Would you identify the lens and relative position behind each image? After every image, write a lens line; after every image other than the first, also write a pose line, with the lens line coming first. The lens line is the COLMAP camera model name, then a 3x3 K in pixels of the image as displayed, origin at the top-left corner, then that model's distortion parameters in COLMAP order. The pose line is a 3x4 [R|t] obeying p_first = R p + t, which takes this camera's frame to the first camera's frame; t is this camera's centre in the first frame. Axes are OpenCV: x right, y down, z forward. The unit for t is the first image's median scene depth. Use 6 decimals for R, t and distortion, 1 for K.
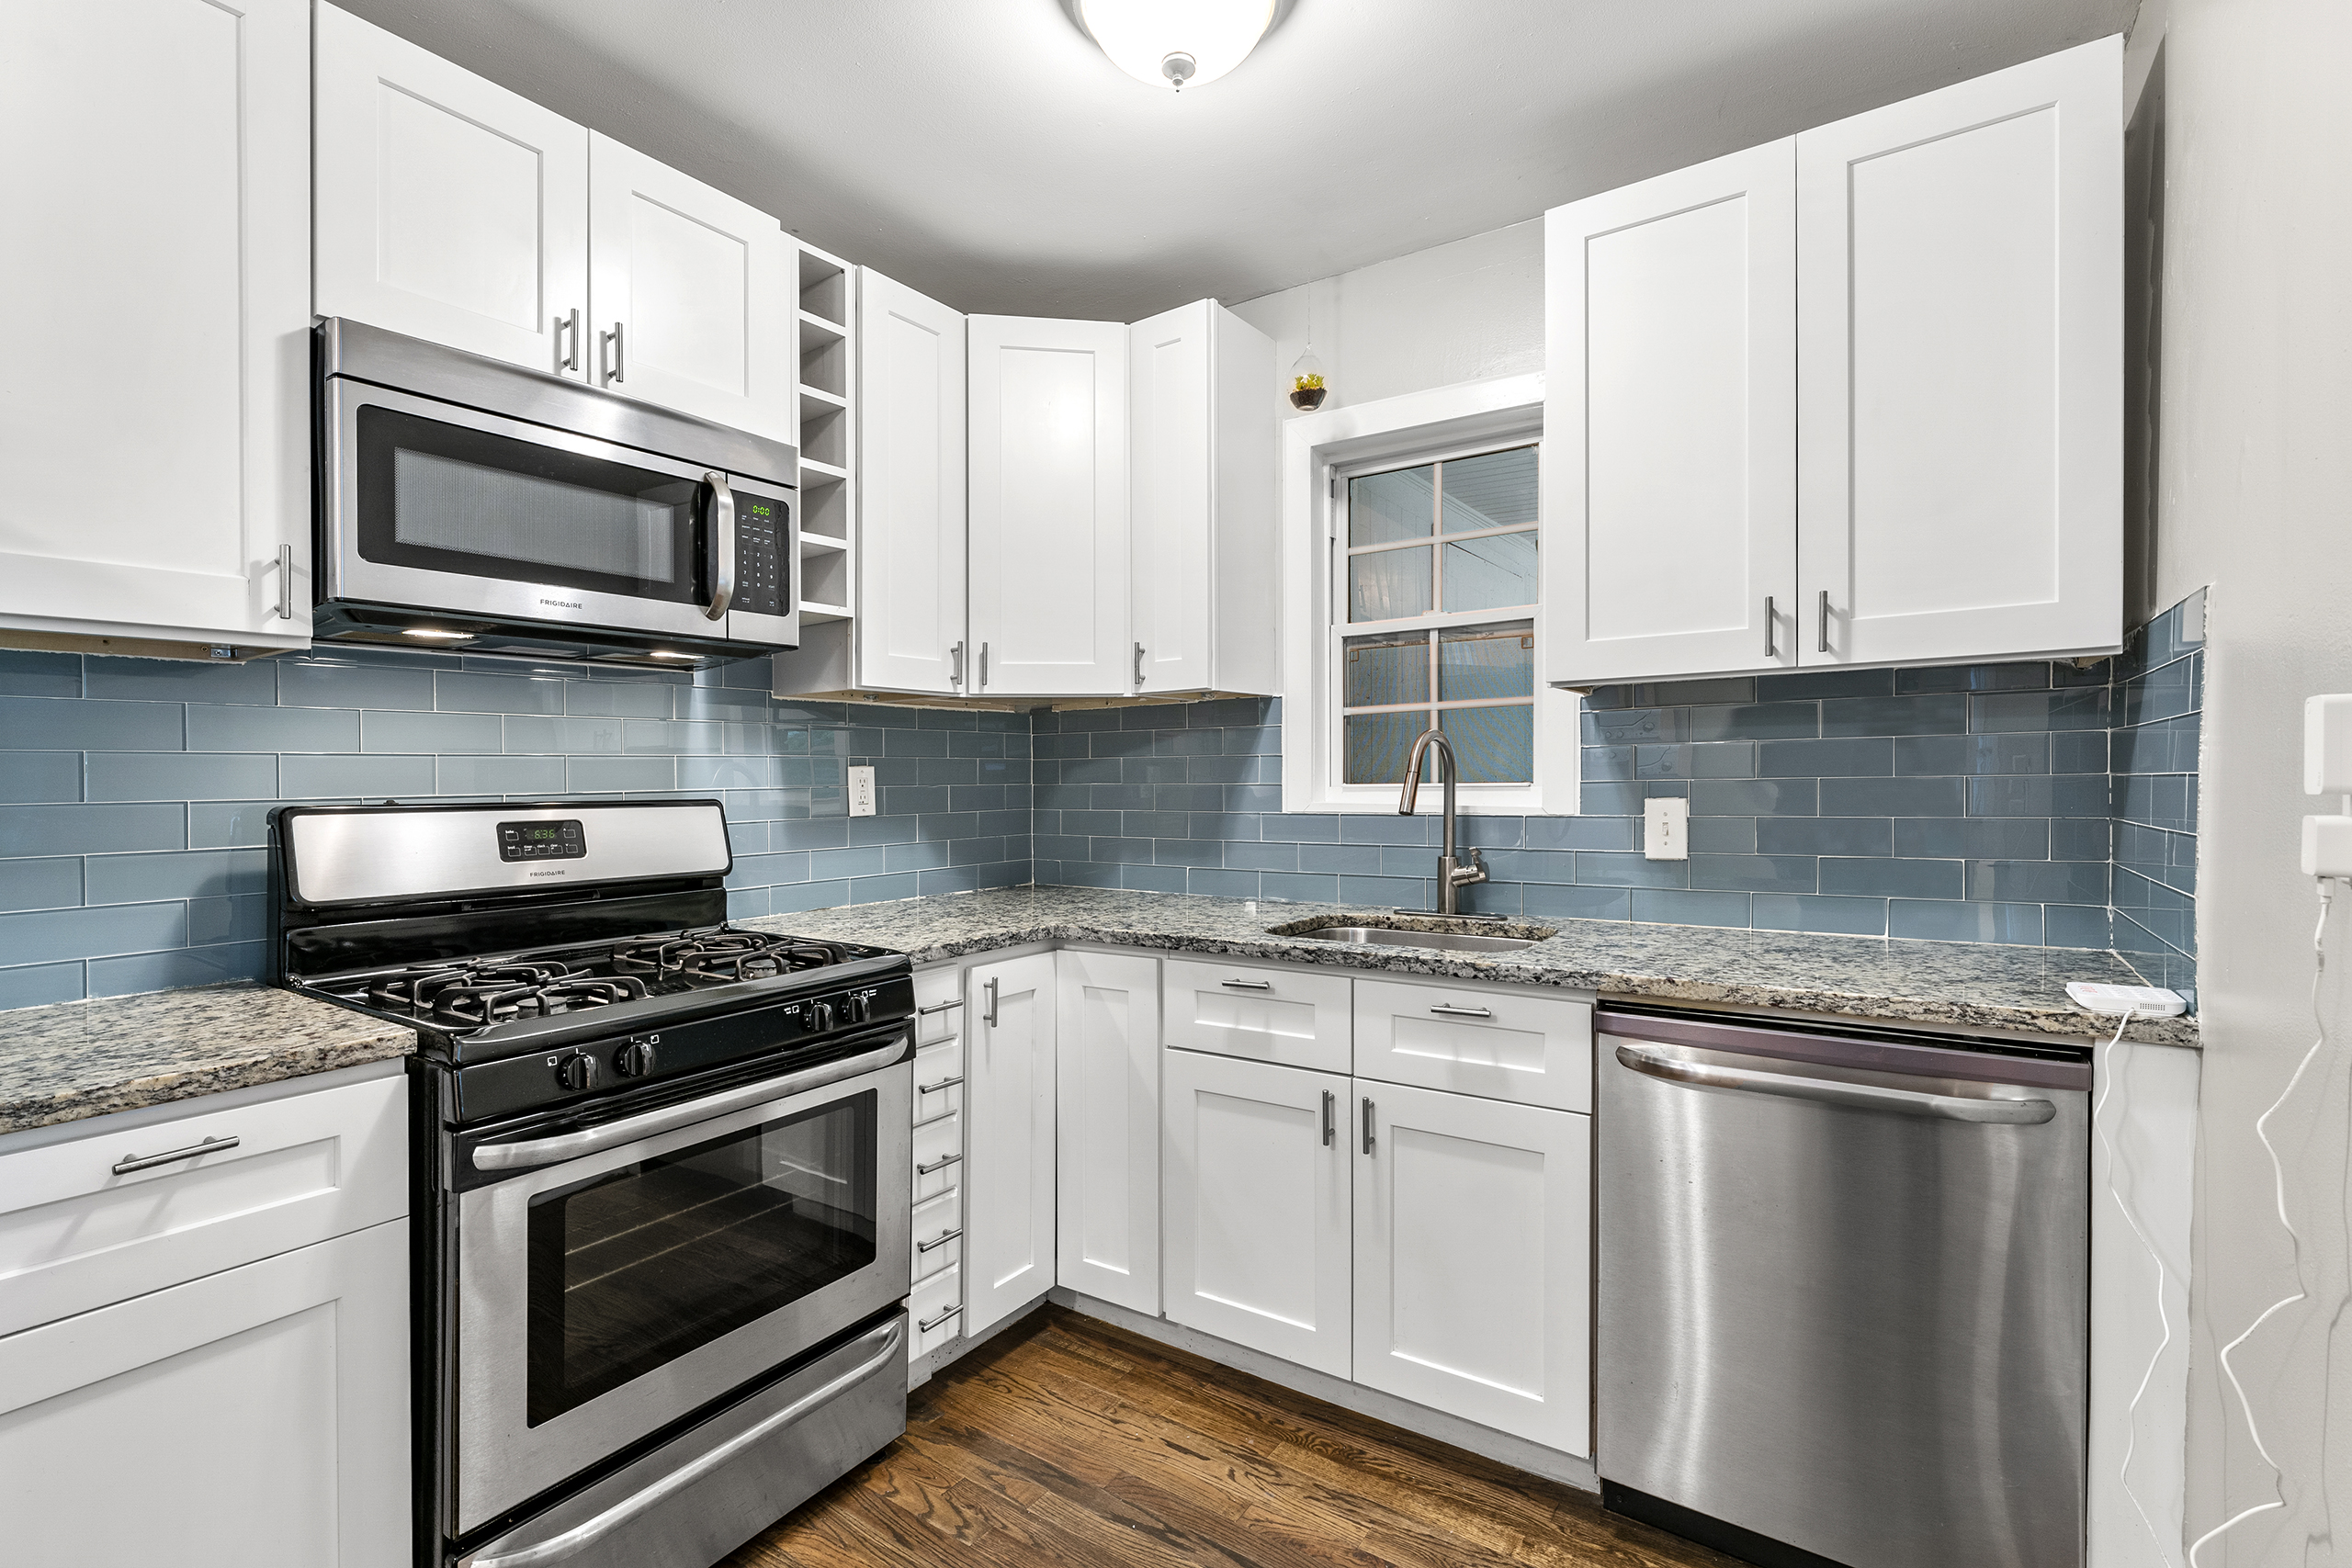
lens RADIAL K [[1072.5, 0, 1174.9], [0, 1072.5, 786.7], [0, 0, 1]] dist [-0.002719, -0.000088]
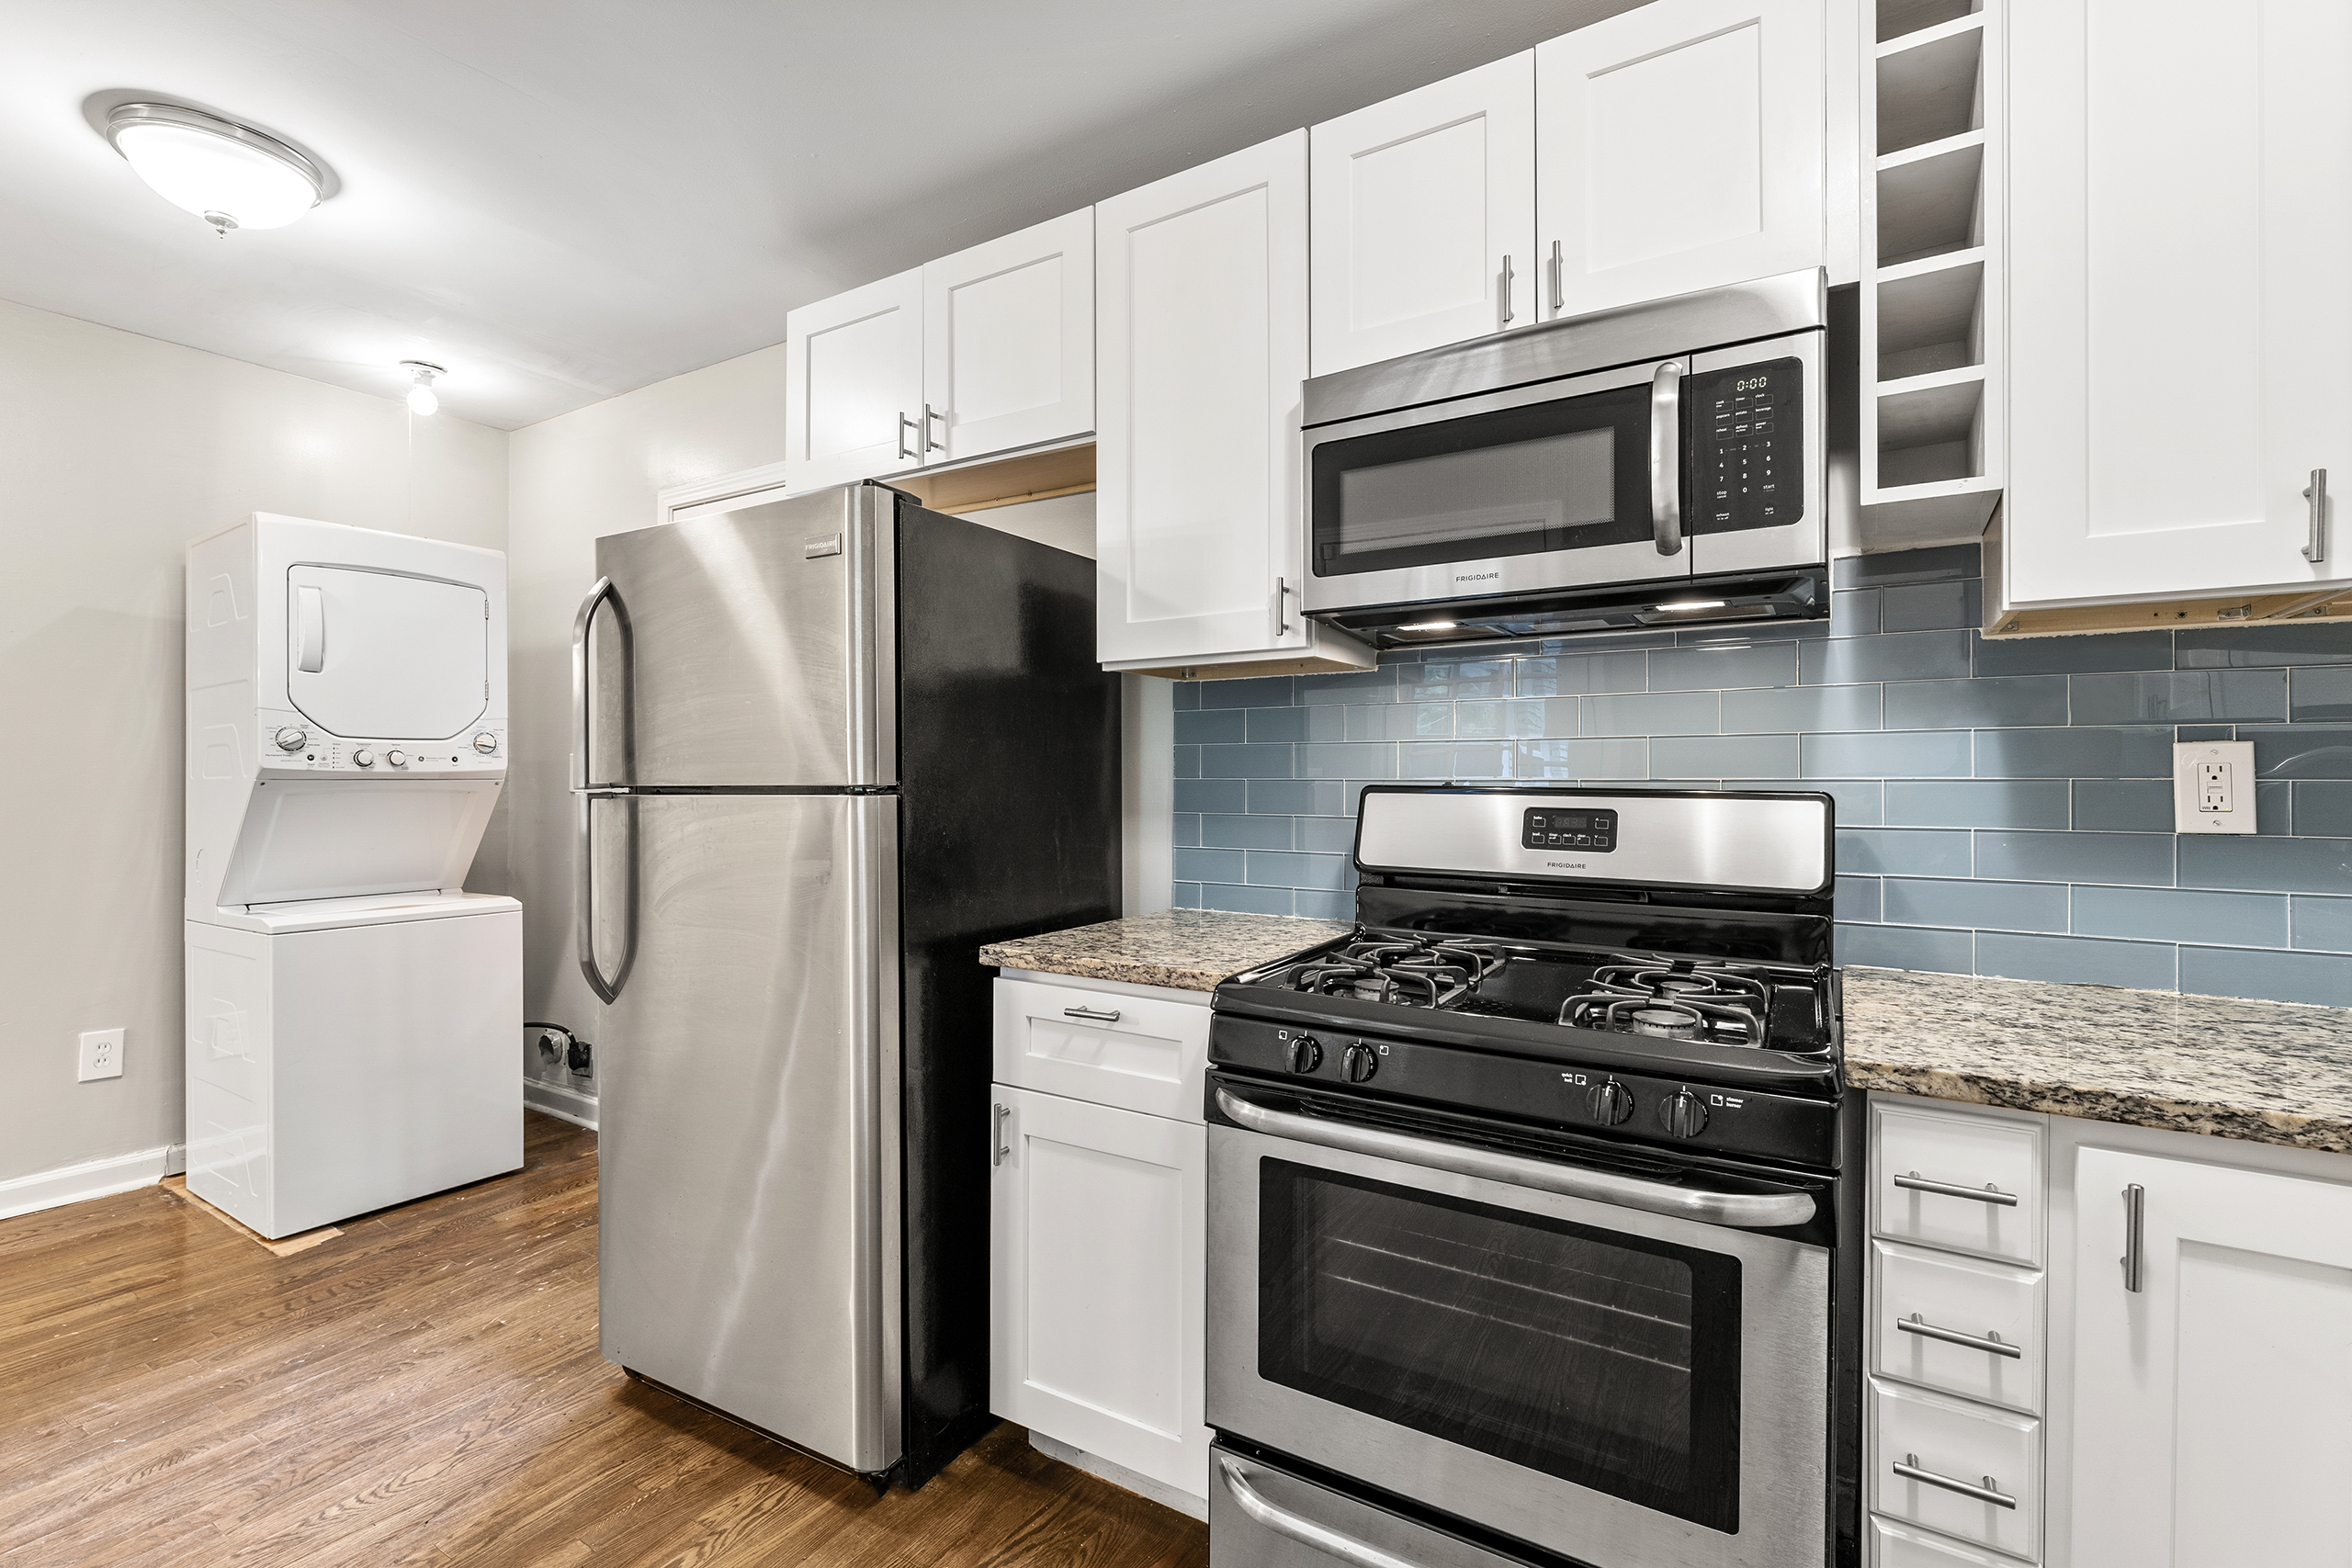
lens RADIAL K [[1072.5, 0, 1180.3], [0, 1072.5, 758.8], [0, 0, 1]] dist [-0.002719, -0.000088]
pose [[0.025204, -0.004830, -0.999671, 0.328664], [-0.012204, 0.999912, -0.005139, -0.001830], [0.999608, 0.012329, 0.025143, 0.641934]]
